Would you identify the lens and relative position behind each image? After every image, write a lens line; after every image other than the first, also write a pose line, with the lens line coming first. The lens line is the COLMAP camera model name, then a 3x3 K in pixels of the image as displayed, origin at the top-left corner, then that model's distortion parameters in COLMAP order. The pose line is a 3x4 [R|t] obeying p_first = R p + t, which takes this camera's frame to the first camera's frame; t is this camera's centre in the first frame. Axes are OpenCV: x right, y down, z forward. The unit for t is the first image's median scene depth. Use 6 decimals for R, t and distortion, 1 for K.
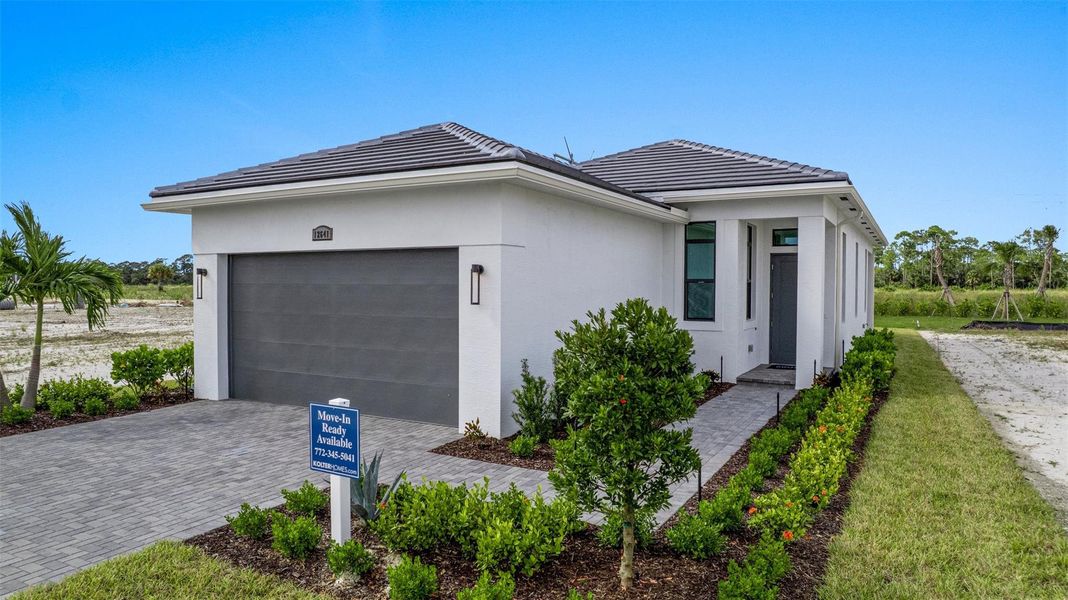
lens RADIAL K [[565.7, 0, 516.4], [0, 565.7, 303.1], [0, 0, 1]] dist [-0.028357, 0.000576]
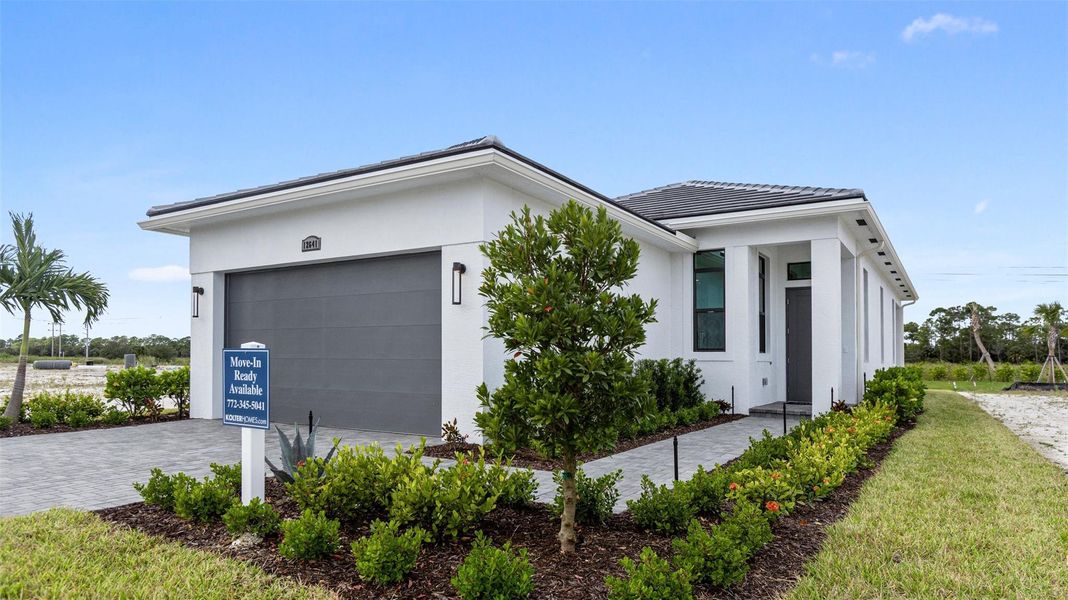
lens RADIAL K [[549.8, 0, 512.7], [0, 549.8, 336.4], [0, 0, 1]] dist [0.002663, -0.000033]
pose [[0.998811, -0.003198, -0.048647, 0.054787], [0.001266, 0.999211, -0.039696, 0.076248], [0.048736, 0.039587, 0.998027, 0.057617]]
